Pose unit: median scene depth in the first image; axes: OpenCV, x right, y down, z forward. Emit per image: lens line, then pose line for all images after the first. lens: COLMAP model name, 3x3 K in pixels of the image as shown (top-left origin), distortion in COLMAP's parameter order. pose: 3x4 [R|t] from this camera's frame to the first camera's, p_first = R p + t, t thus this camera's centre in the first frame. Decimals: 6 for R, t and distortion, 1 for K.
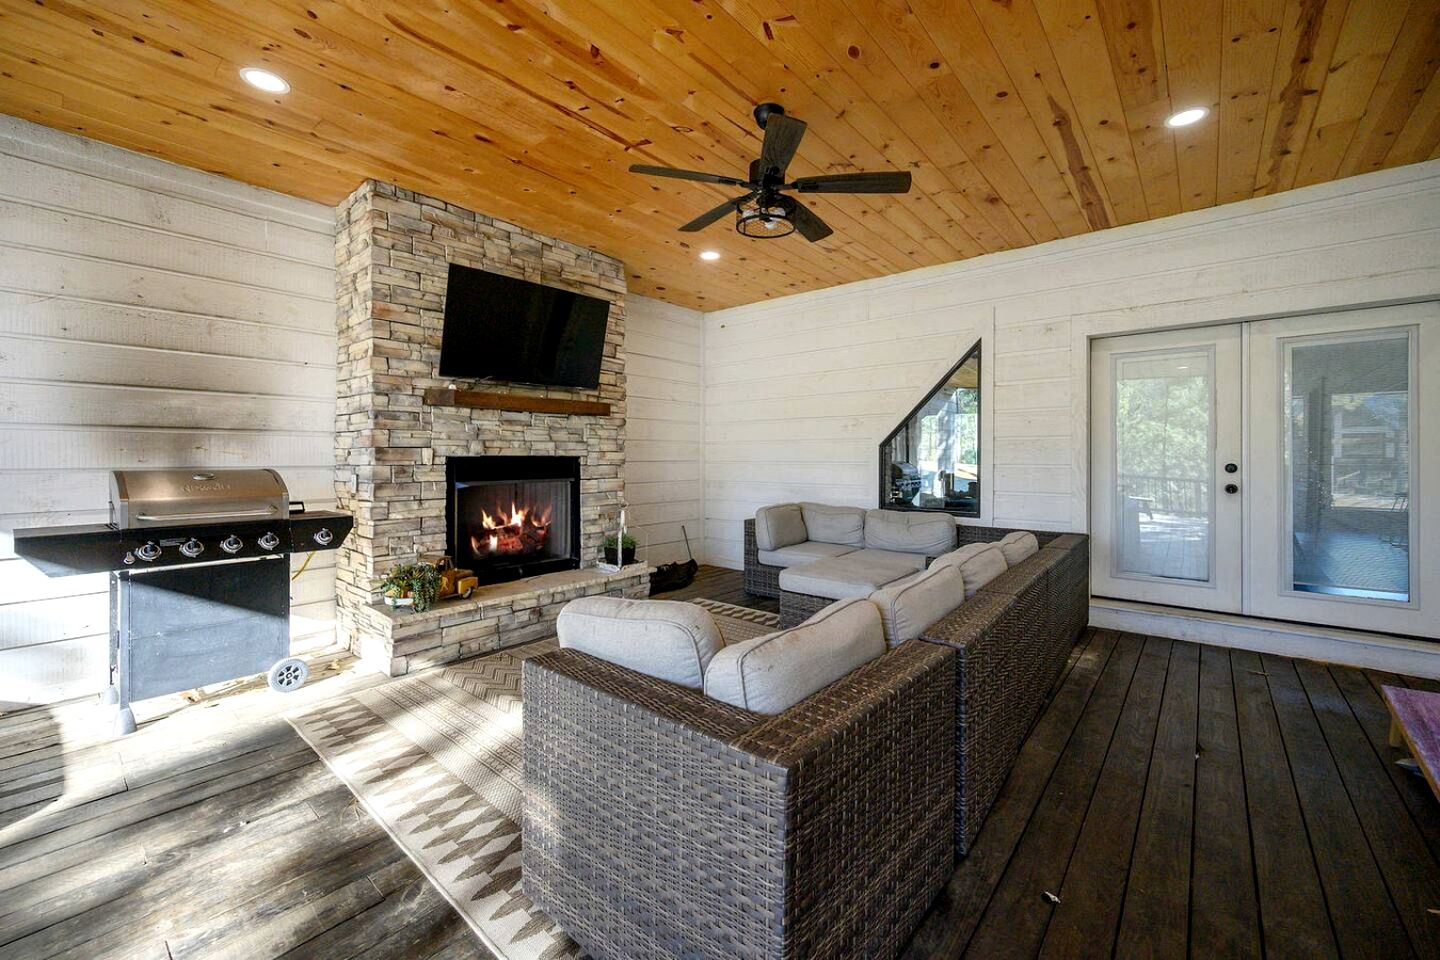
lens RADIAL K [[570.2, 0, 748.2], [0, 570.2, 454.5], [0, 0, 1]] dist [-0.000268, -0.000021]
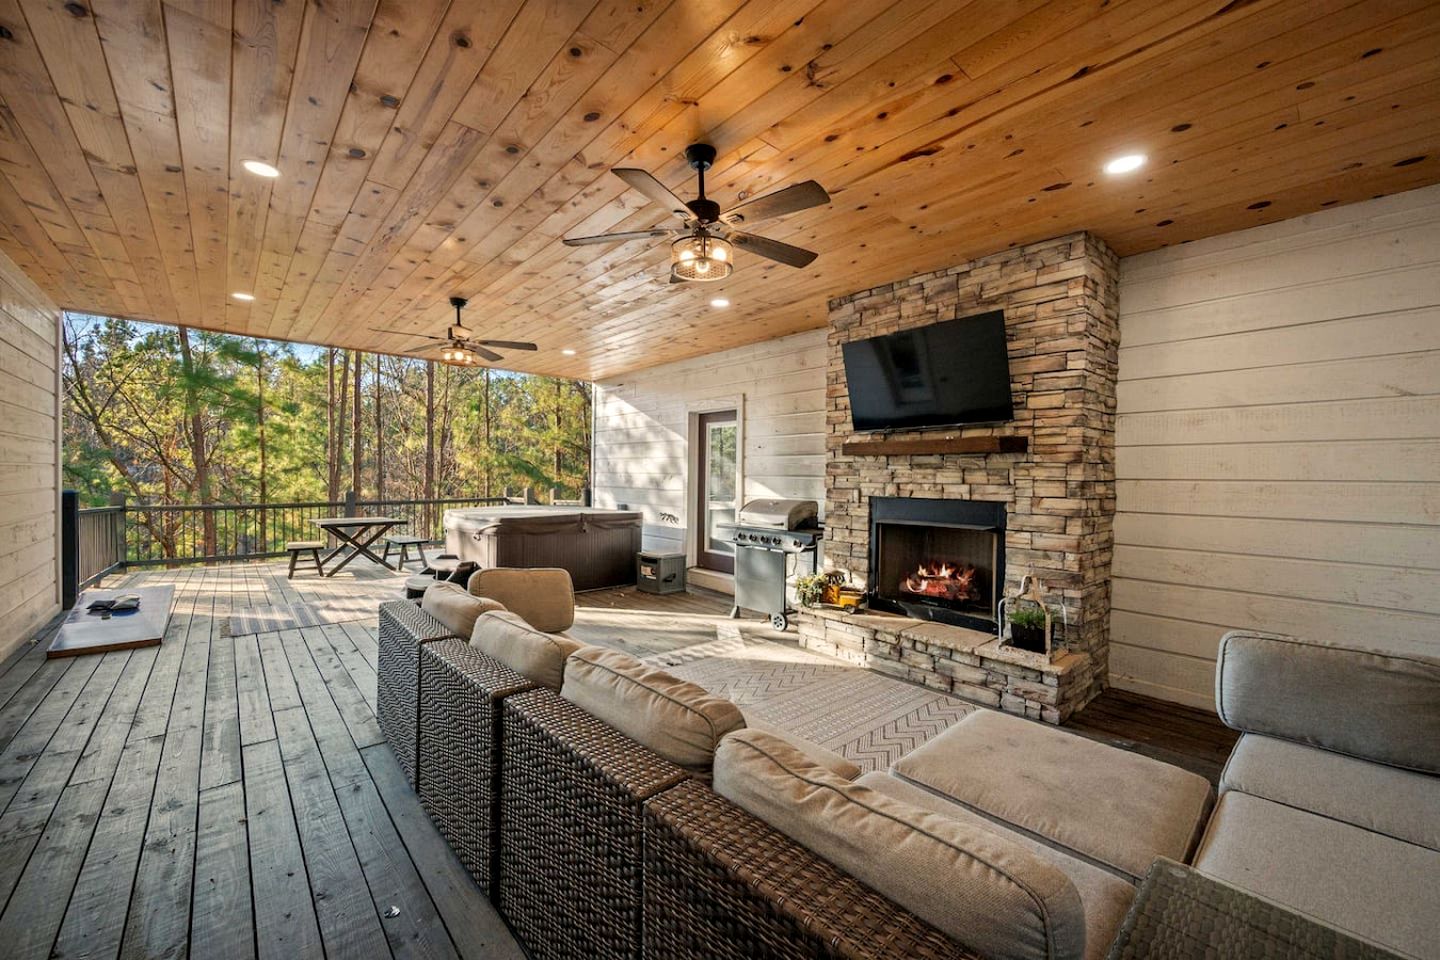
lens RADIAL K [[570.2, 0, 722.3], [0, 570.2, 476.9], [0, 0, 1]] dist [-0.000268, -0.000021]
pose [[-0.166380, 0.000872, -0.986061, 0.670887], [-0.009478, 0.999952, 0.002483, -0.035790], [0.986016, 0.009759, -0.166364, 0.820707]]
